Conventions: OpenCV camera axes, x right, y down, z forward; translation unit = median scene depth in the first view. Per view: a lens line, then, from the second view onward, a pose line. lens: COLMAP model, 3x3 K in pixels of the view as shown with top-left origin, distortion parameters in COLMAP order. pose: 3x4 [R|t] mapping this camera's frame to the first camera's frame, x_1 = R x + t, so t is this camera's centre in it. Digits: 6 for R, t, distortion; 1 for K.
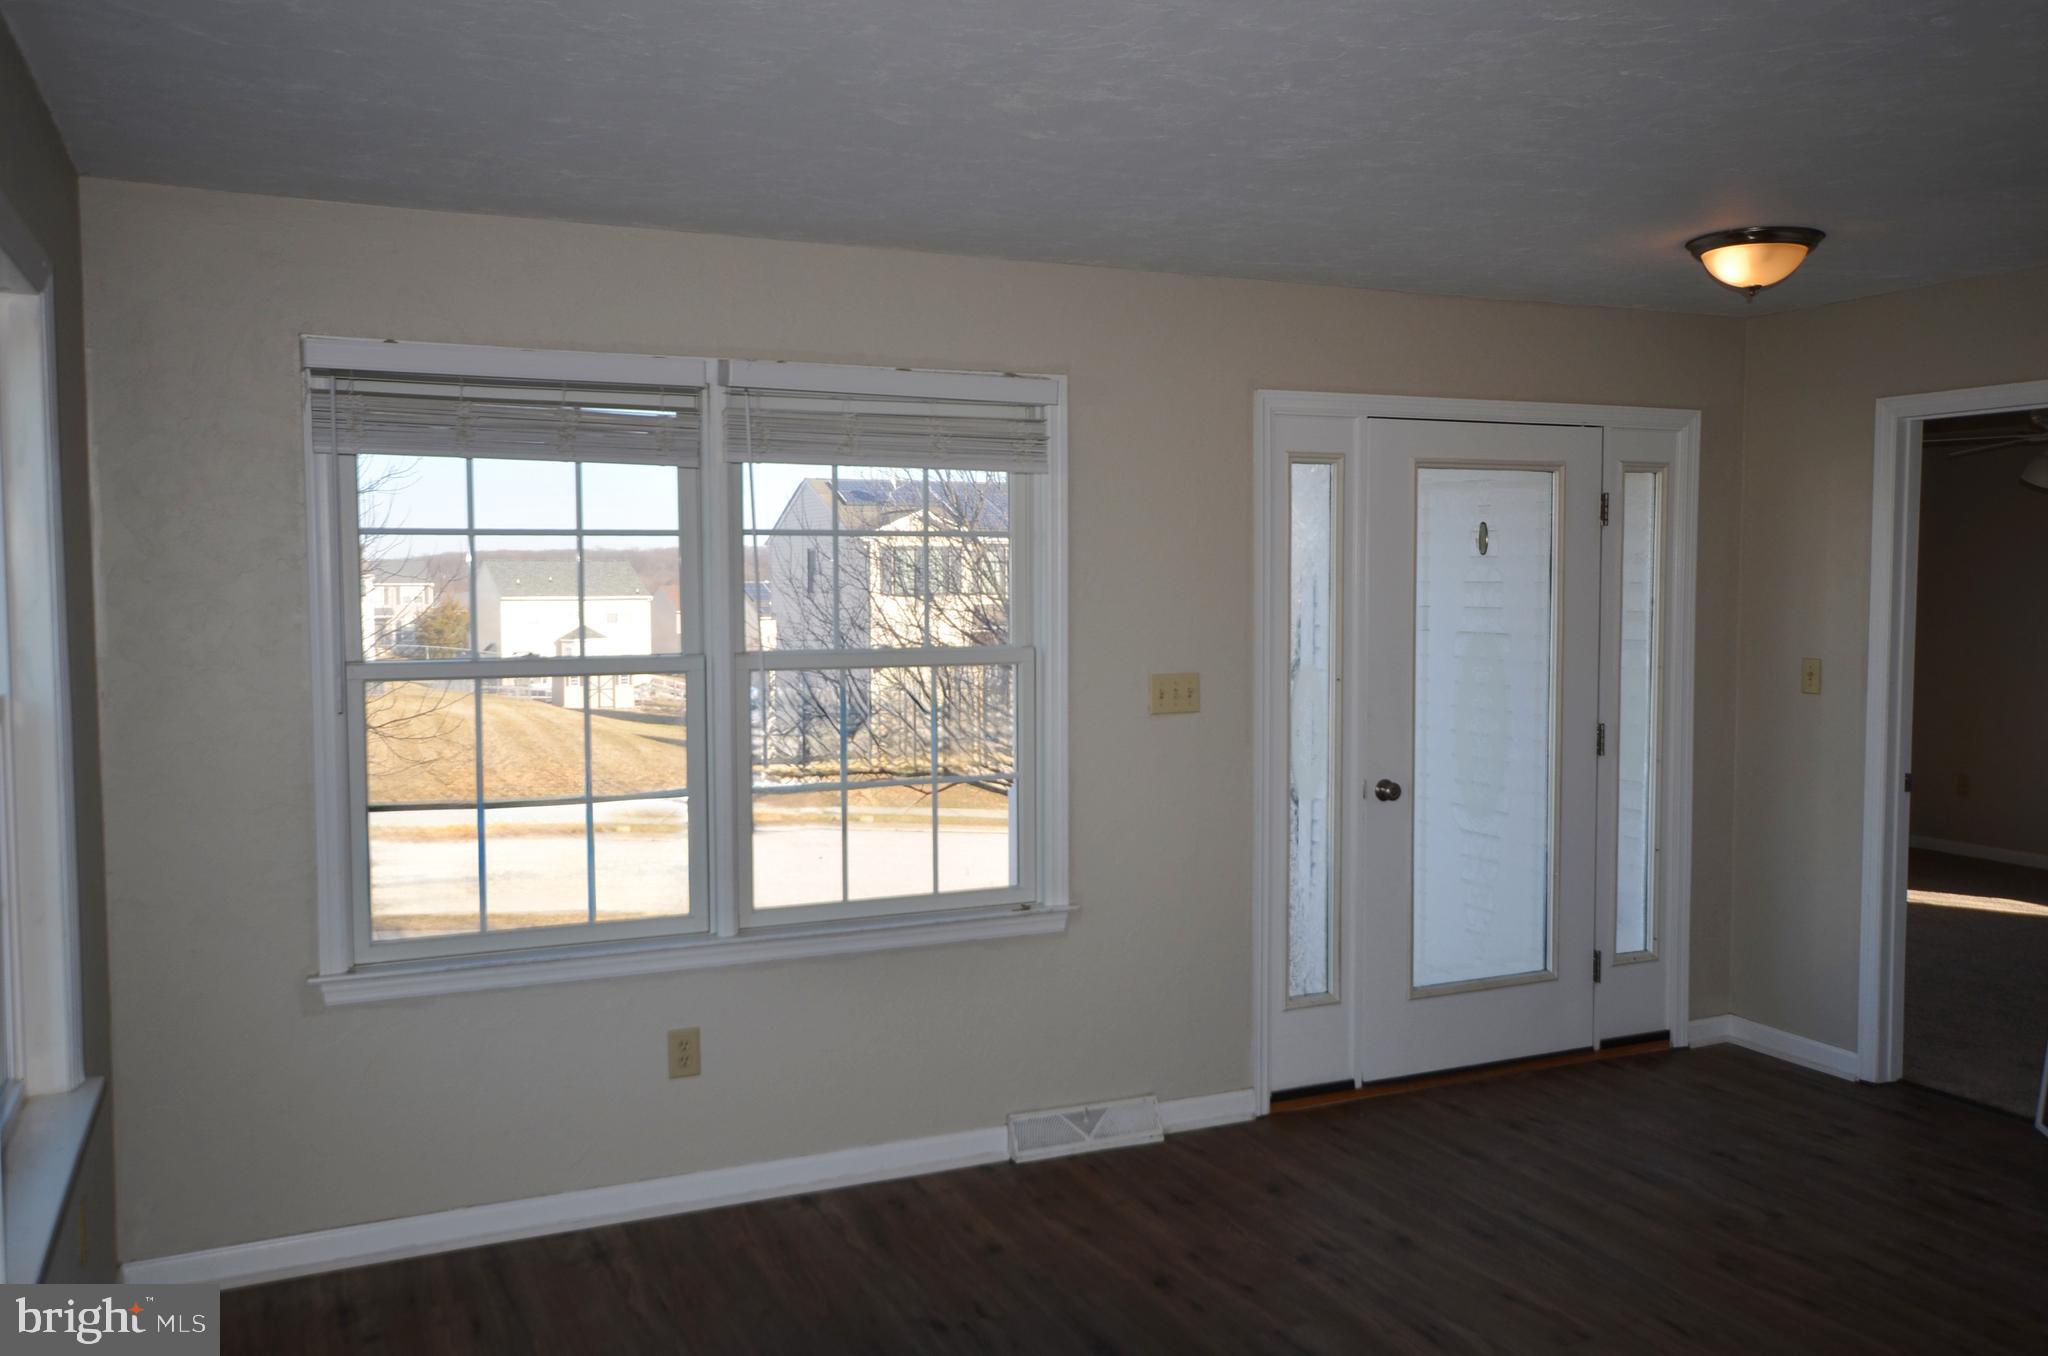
lens RADIAL K [[1656.5, 0, 1034.9], [0, 1656.5, 675.9], [0, 0, 1]] dist [-0.009127, 0.048239]
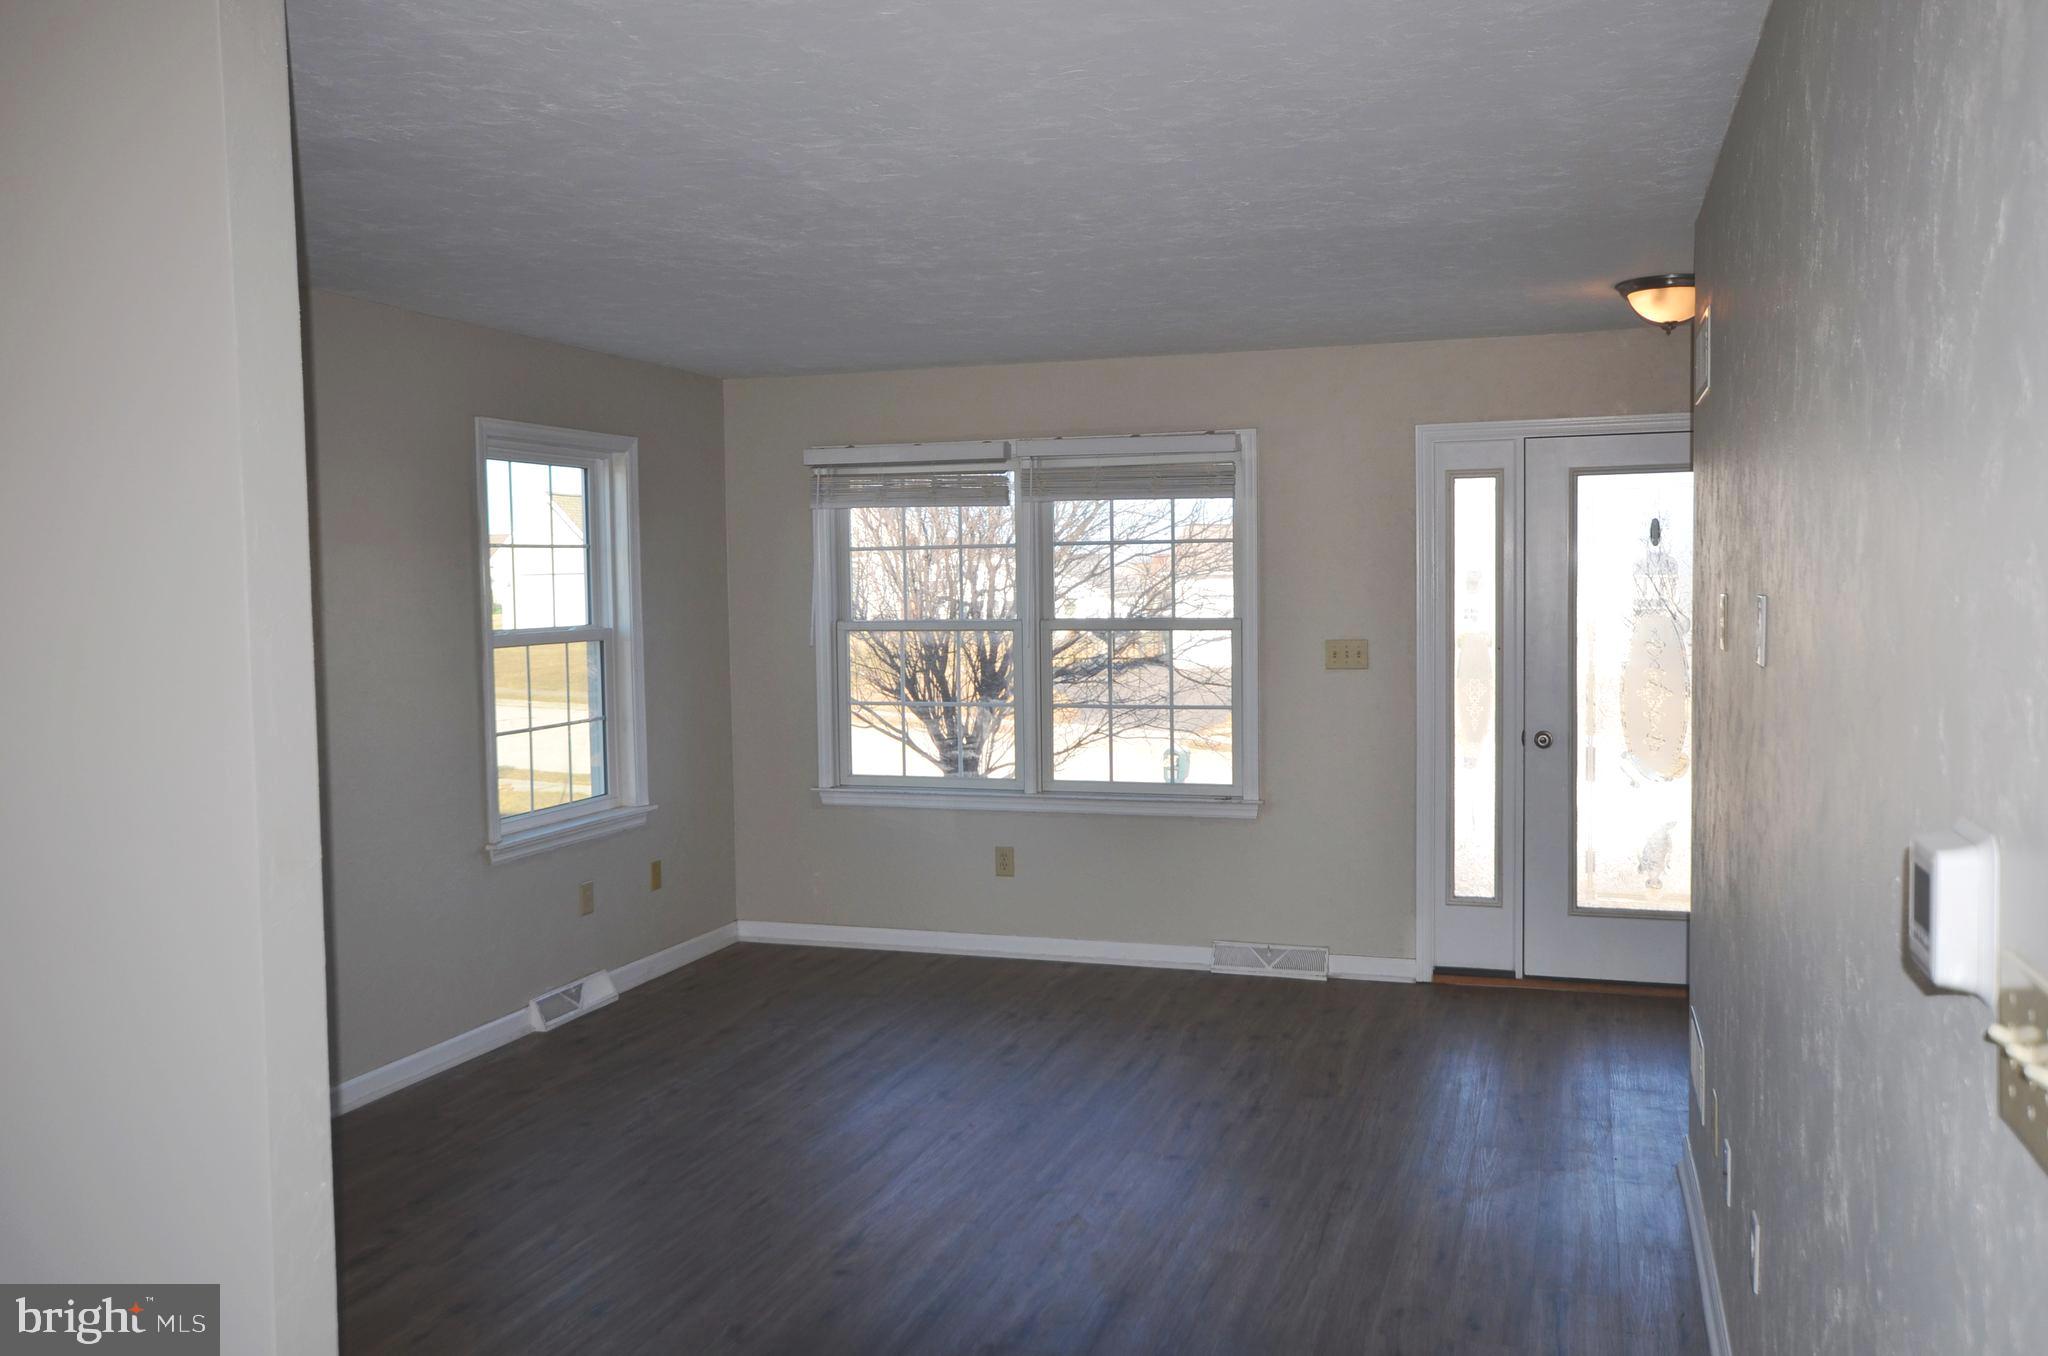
lens RADIAL K [[1656.5, 0, 1034.9], [0, 1656.5, 675.9], [0, 0, 1]] dist [-0.009127, 0.048239]
pose [[0.731657, 0.034287, -0.680810, 0.857558], [-0.029135, 0.999395, 0.019020, 0.010327], [0.681050, 0.005920, 0.732213, -0.174900]]
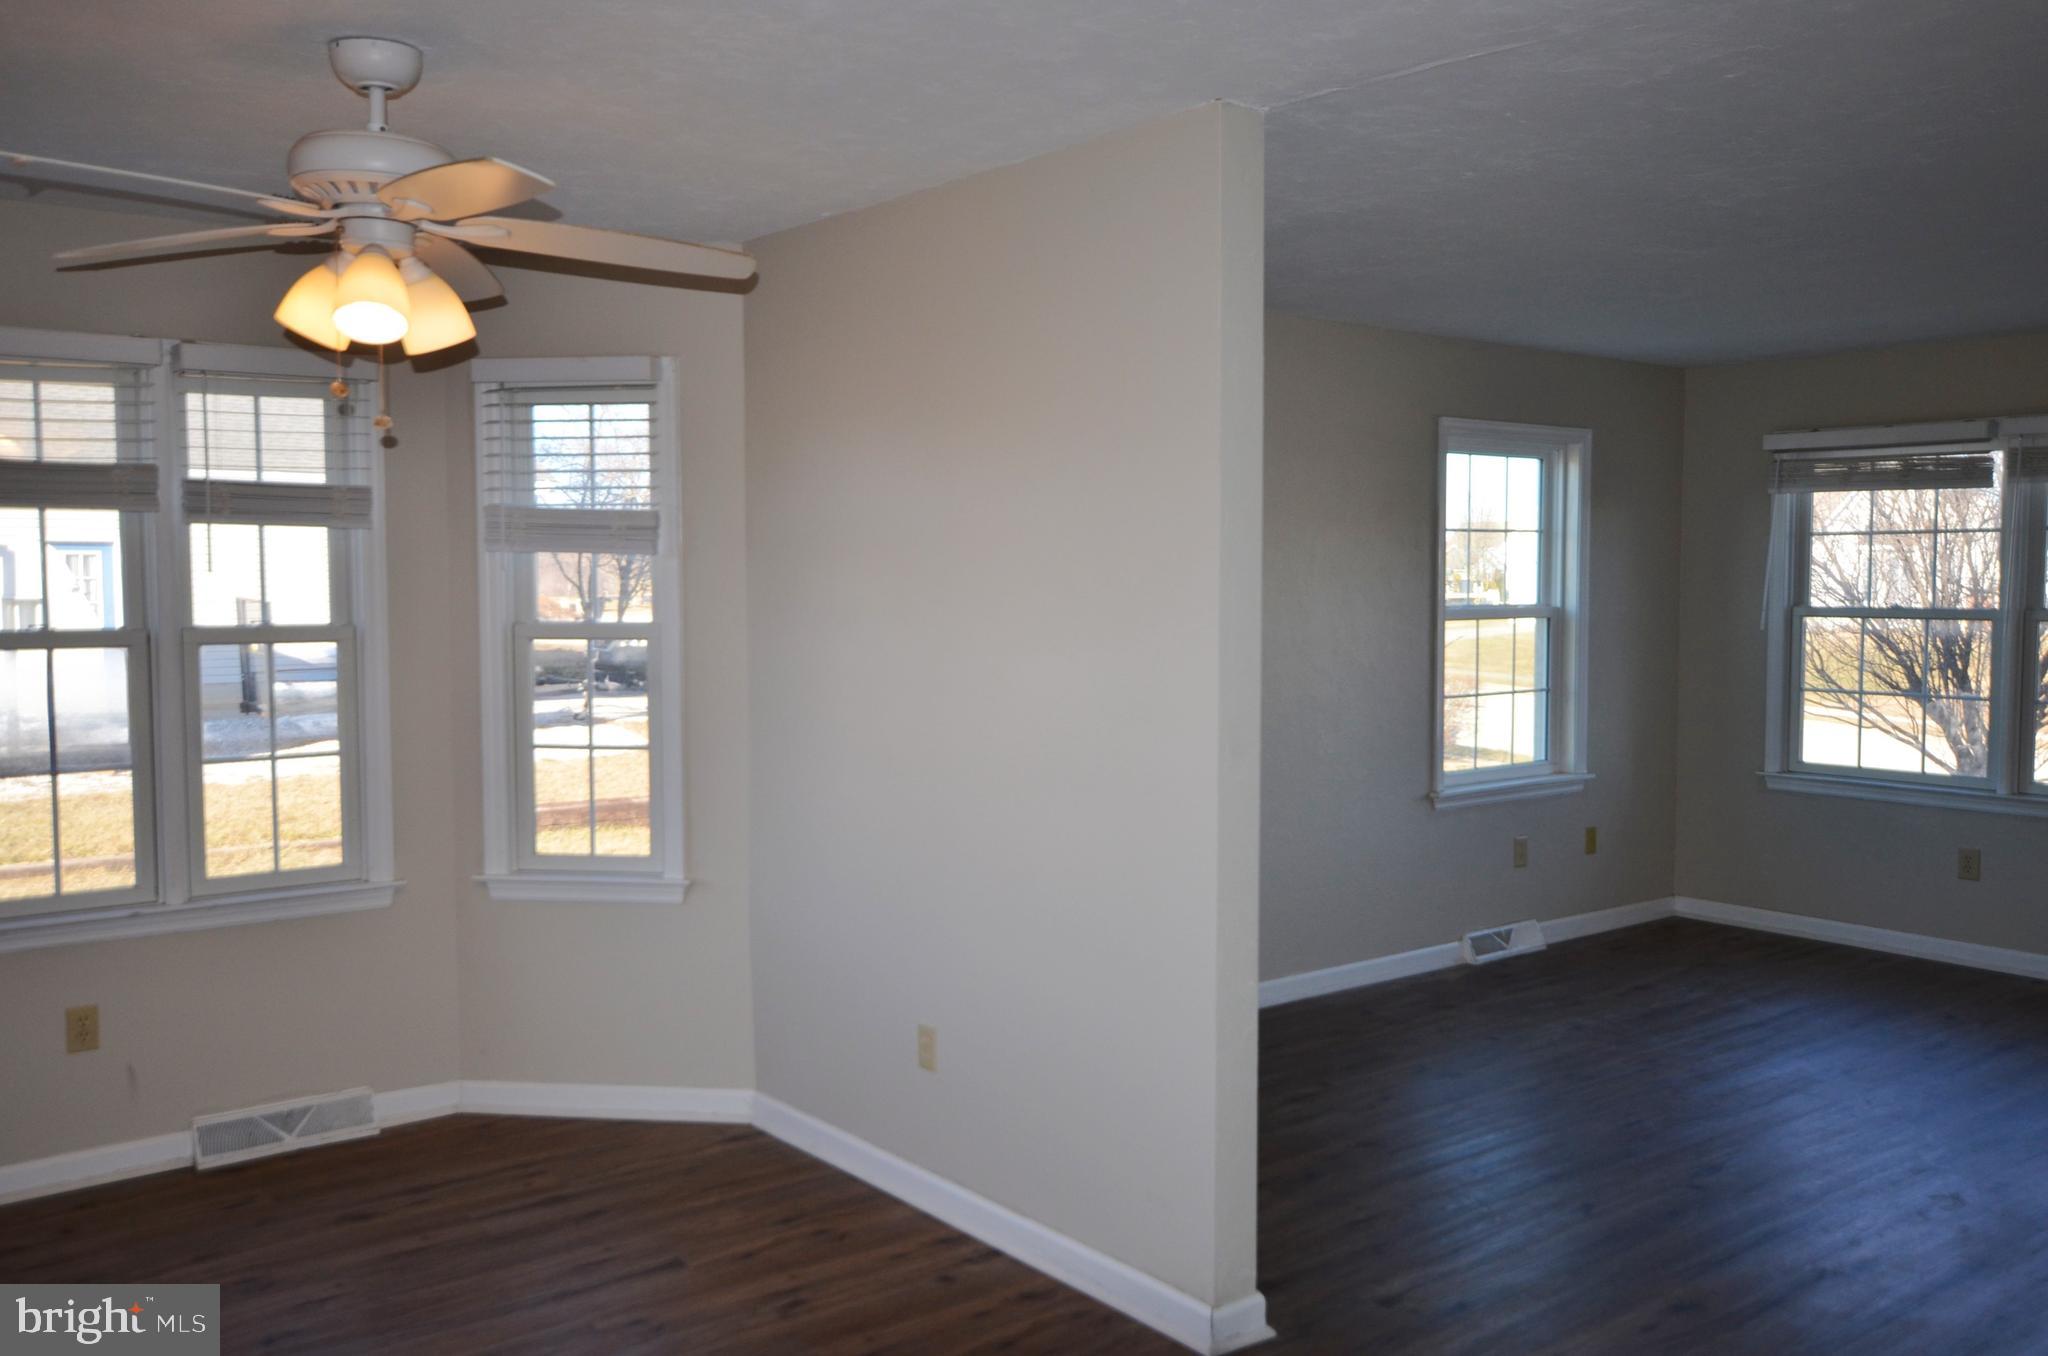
lens RADIAL K [[1656.5, 0, 1034.9], [0, 1656.5, 675.9], [0, 0, 1]] dist [-0.009127, 0.048239]
pose [[0.231637, 0.065501, -0.970595, 1.005957], [-0.059599, 0.996812, 0.053047, 0.018750], [0.970975, 0.045559, 0.234803, -0.211480]]
